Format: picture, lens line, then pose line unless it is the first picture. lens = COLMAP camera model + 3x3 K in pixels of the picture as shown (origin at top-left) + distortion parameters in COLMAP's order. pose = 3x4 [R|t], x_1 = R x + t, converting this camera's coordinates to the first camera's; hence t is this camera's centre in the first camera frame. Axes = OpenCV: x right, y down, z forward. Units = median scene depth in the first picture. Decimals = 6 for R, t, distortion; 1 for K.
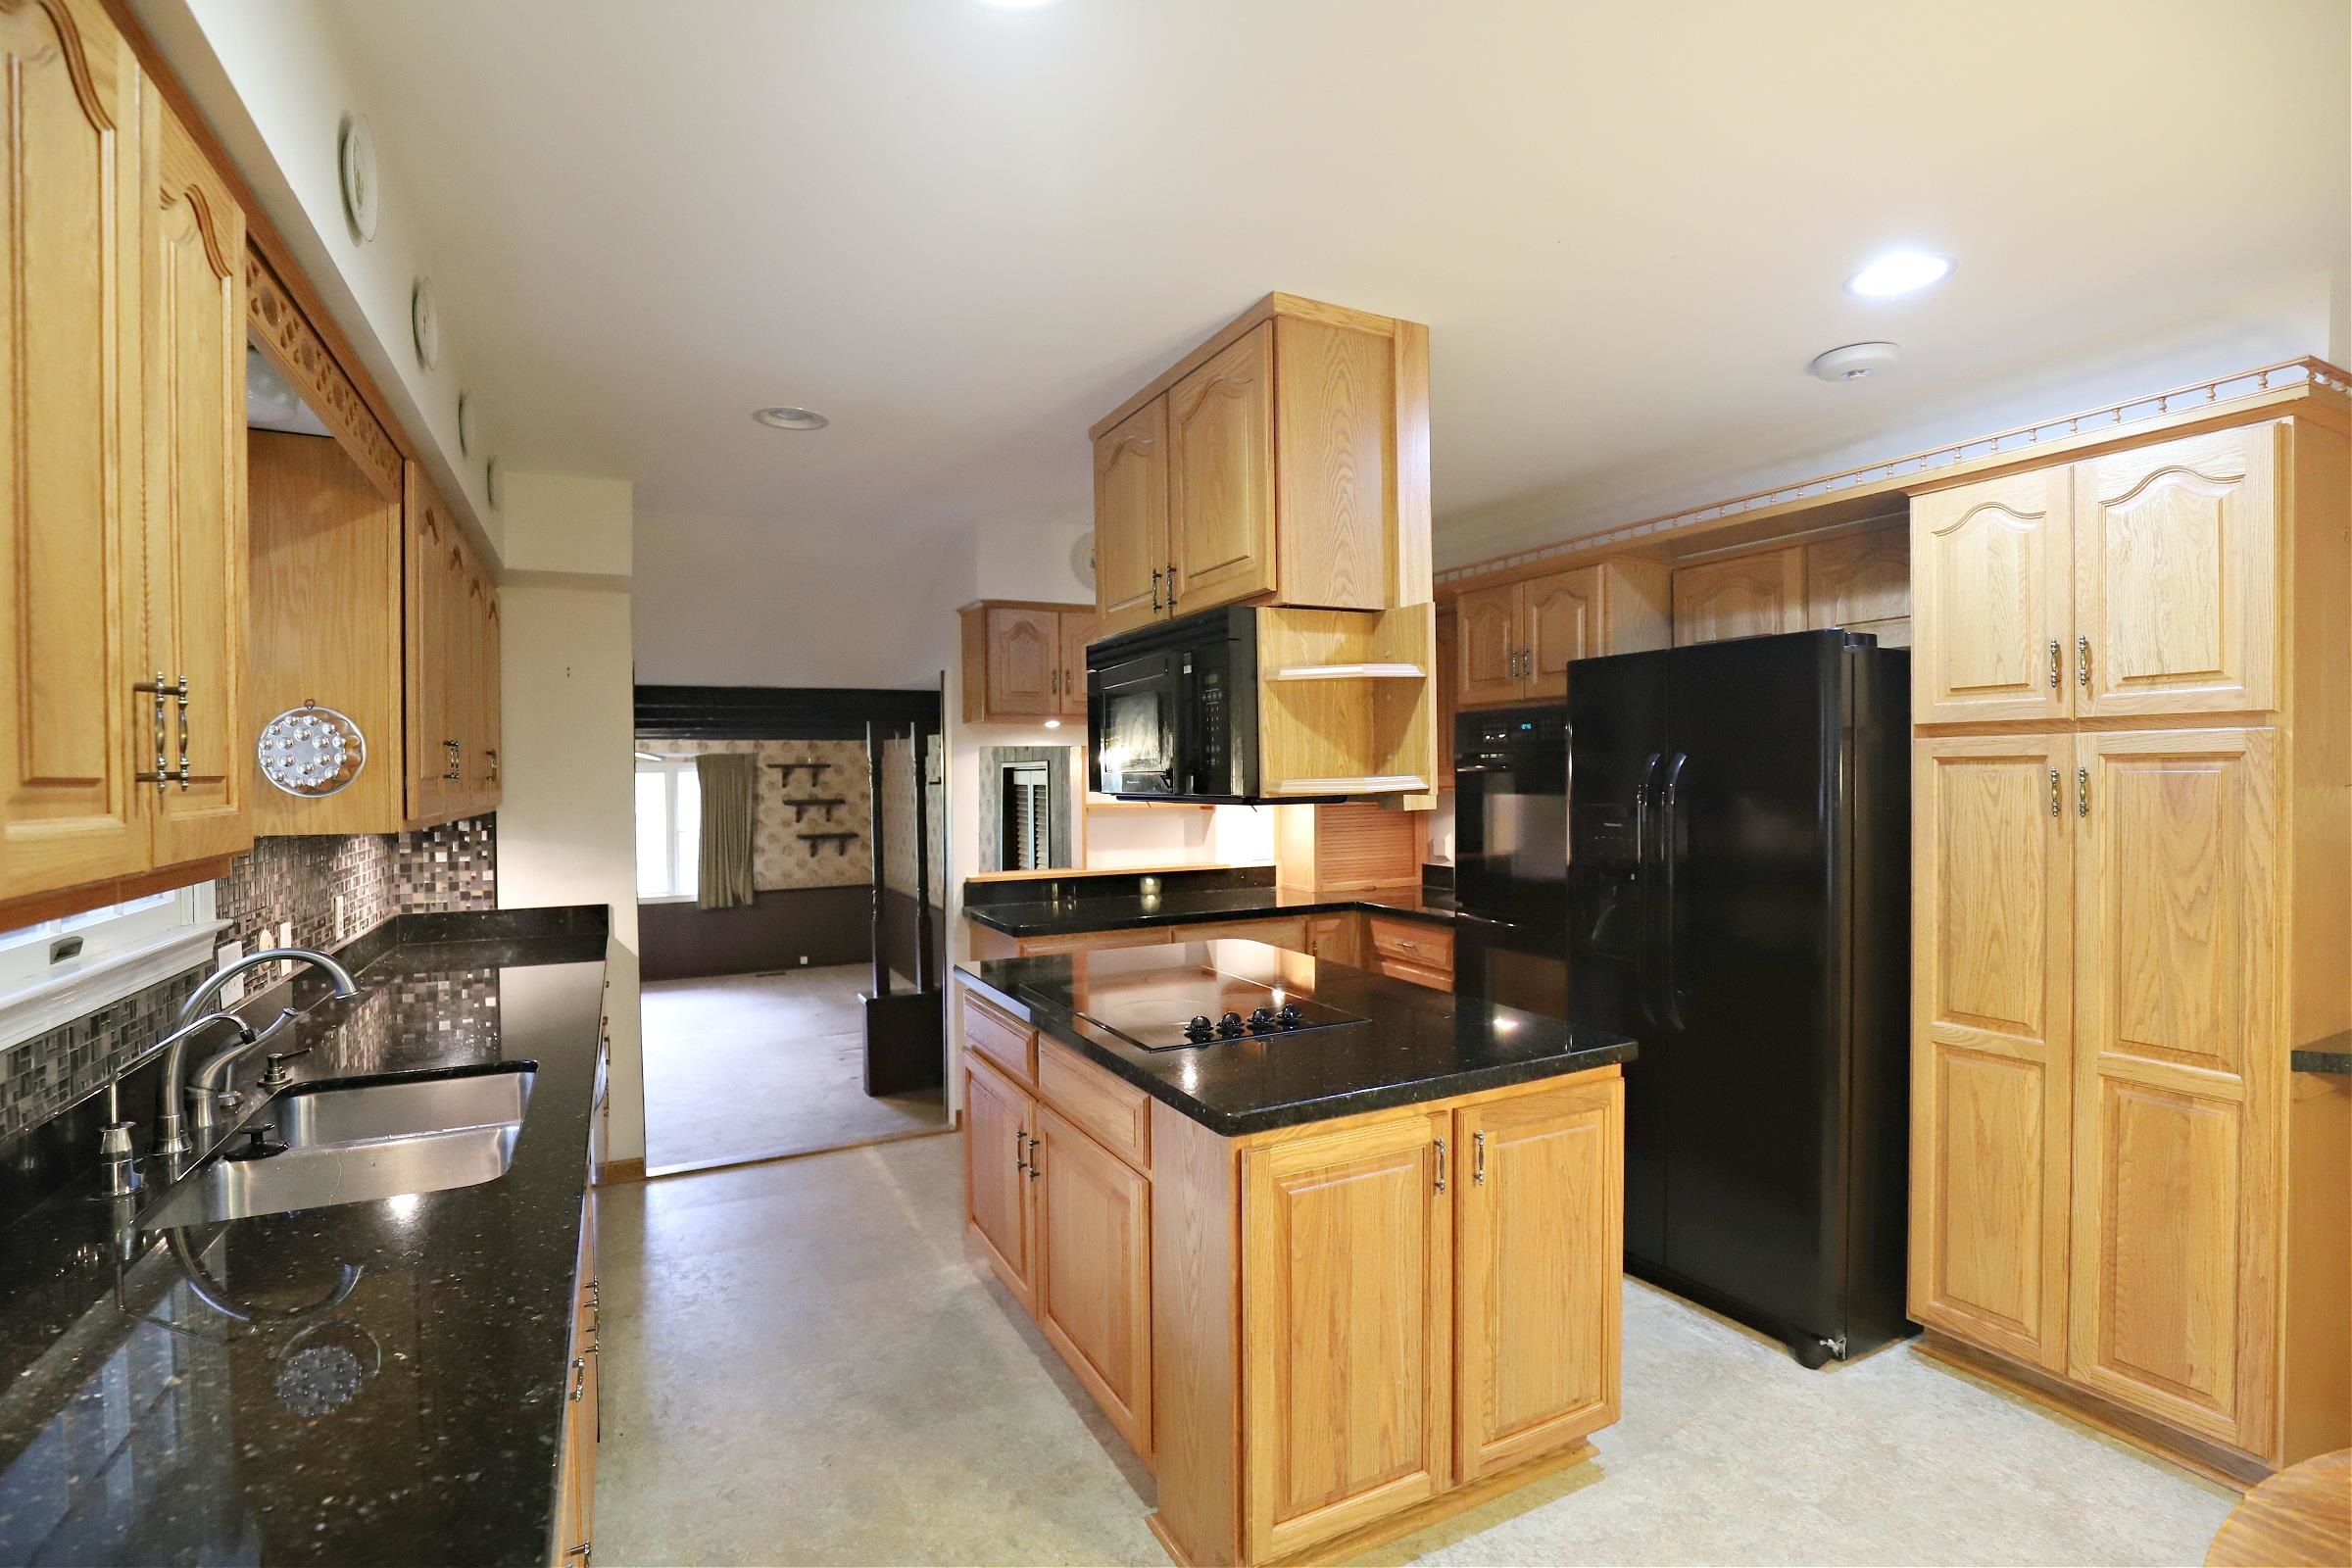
lens RADIAL K [[1081.6, 0, 1163.5], [0, 1081.6, 790.2], [0, 0, 1]] dist [-0.030013, 0.003481]
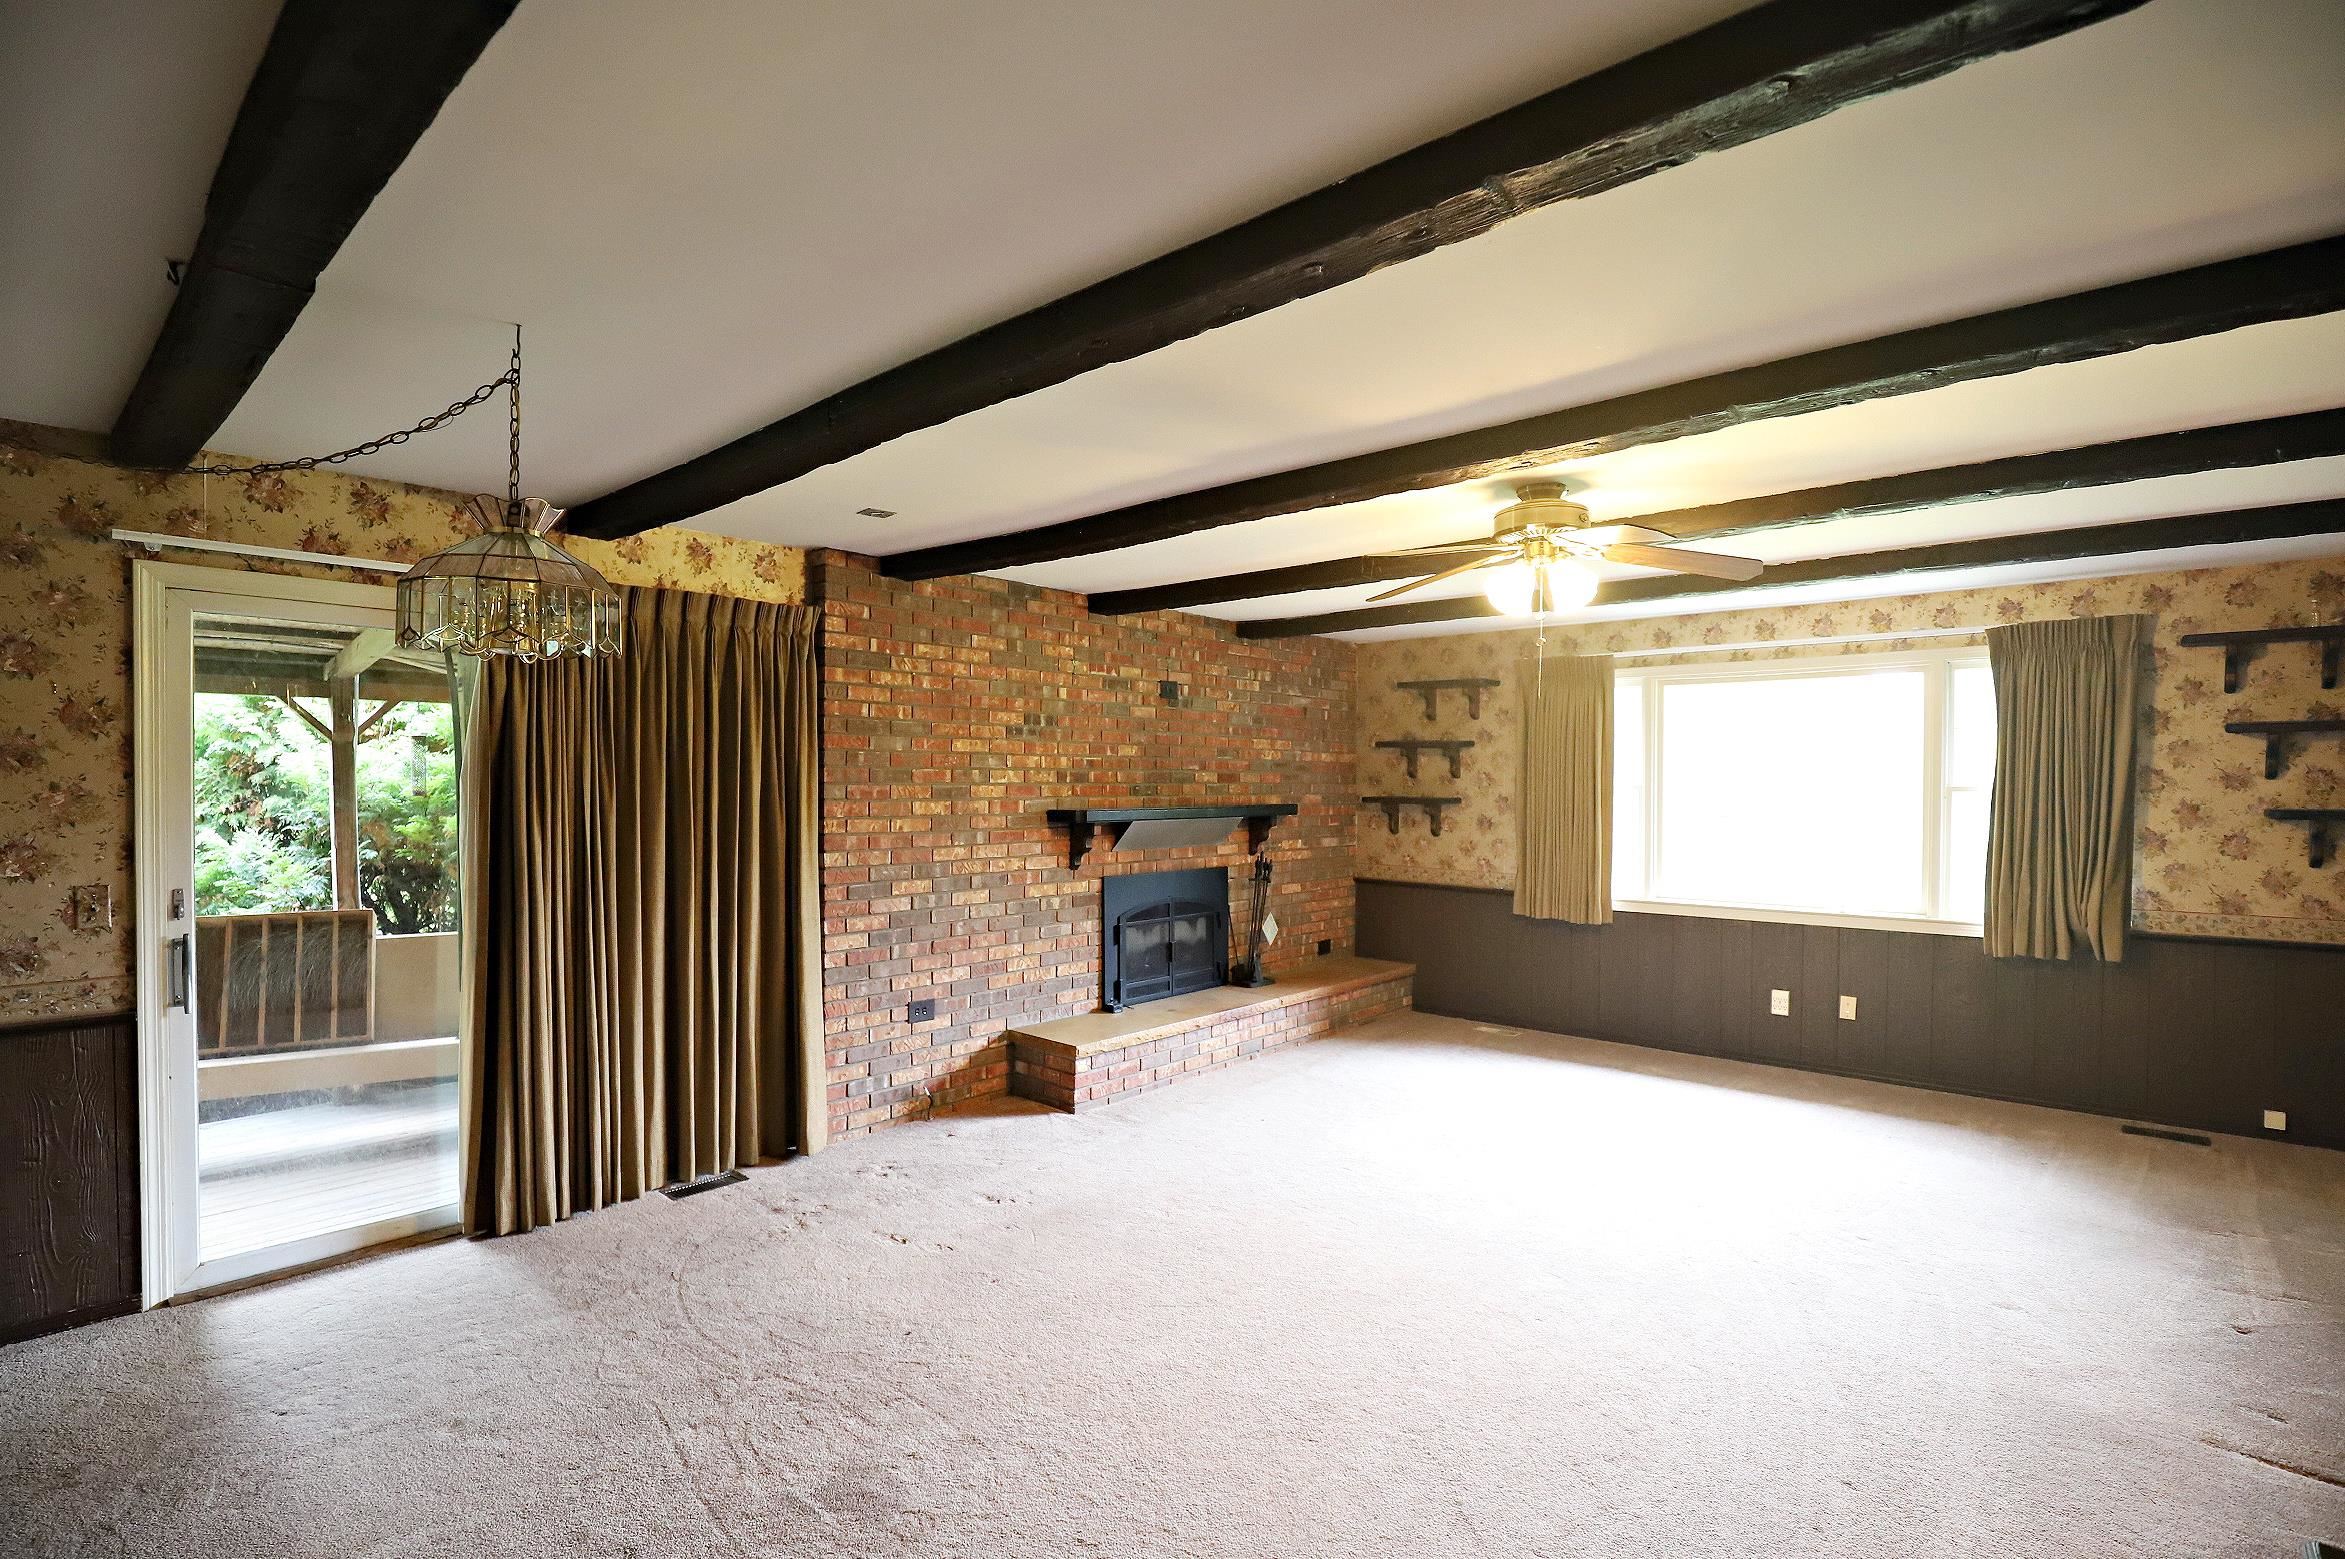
lens RADIAL K [[1078.4, 0, 1207.5], [0, 1078.4, 805.0], [0, 0, 1]] dist [-0.030013, 0.003481]
pose [[0.384232, 0.024922, -0.922900, -0.390132], [-0.023712, 0.999572, 0.017120, 0.128861], [0.922932, 0.015305, 0.384658, 1.451809]]
